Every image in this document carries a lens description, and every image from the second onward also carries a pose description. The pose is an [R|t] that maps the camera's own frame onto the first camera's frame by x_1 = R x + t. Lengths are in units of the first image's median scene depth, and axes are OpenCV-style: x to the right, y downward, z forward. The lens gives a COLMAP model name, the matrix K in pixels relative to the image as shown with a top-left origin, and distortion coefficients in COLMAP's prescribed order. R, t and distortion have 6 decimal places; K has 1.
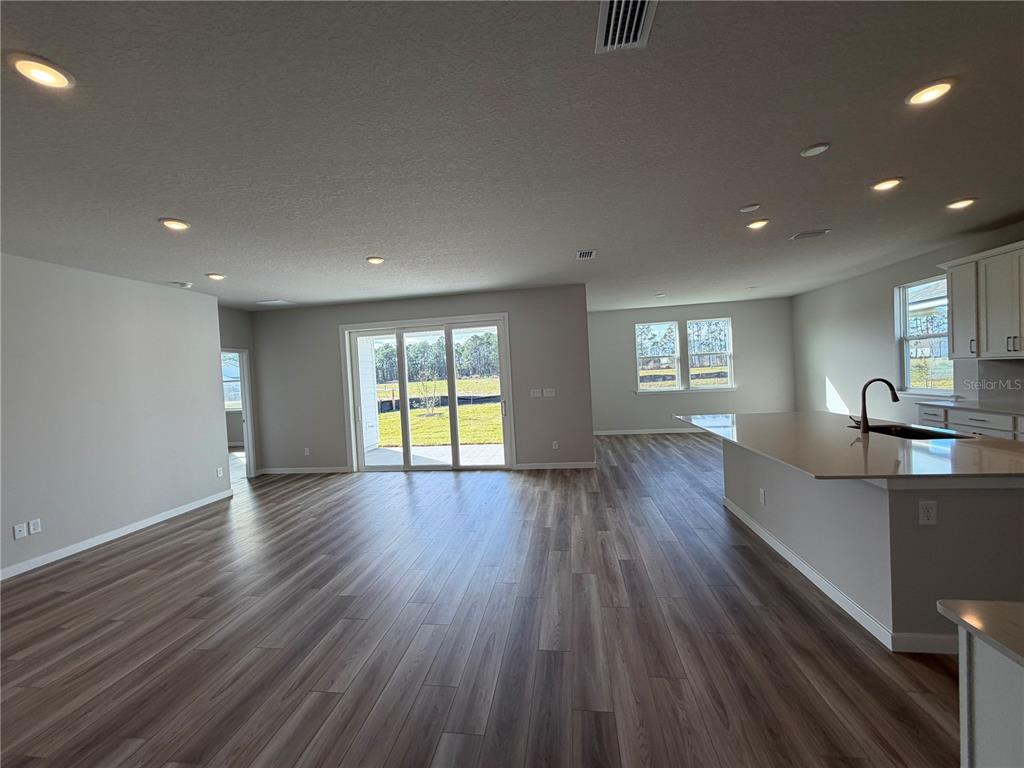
lens RADIAL K [[408.6, 0, 508.8], [0, 408.6, 385.5], [0, 0, 1]] dist [0.000605, 0.000307]
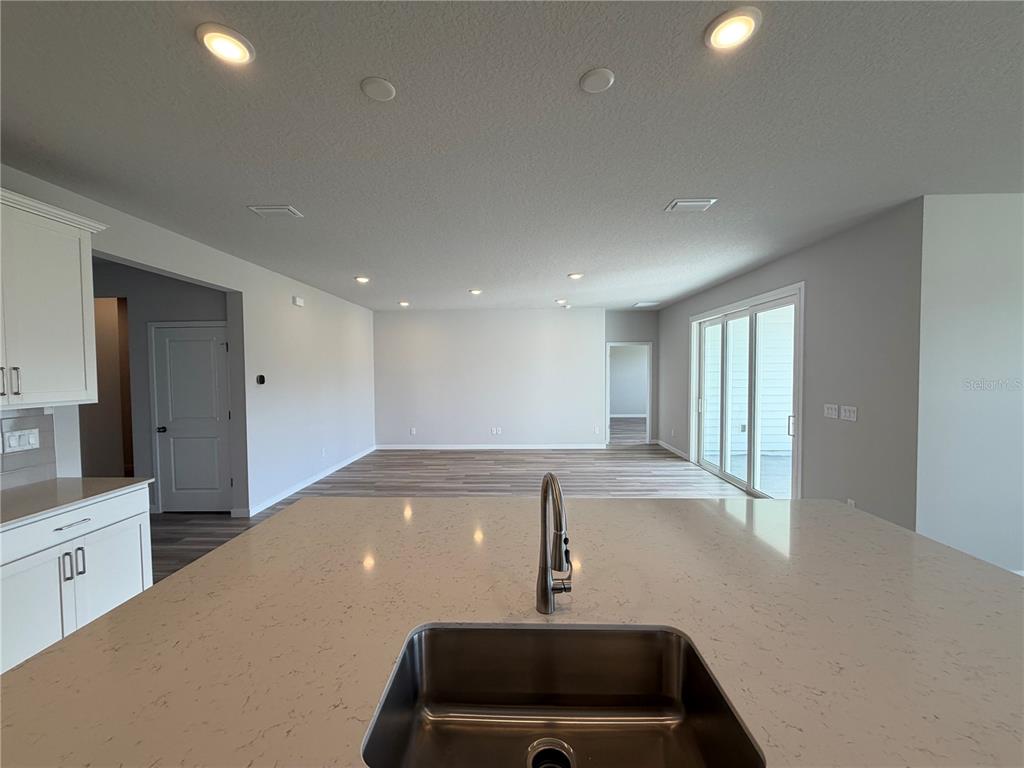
lens RADIAL K [[412.6, 0, 512.0], [0, 412.6, 384.0], [0, 0, 1]] dist [-0.000246, -0.000020]
pose [[0.117274, 0.087129, -0.989270, 0.600717], [-0.028596, 0.996027, 0.084334, -0.057629], [0.992688, 0.018399, 0.119299, 0.456153]]
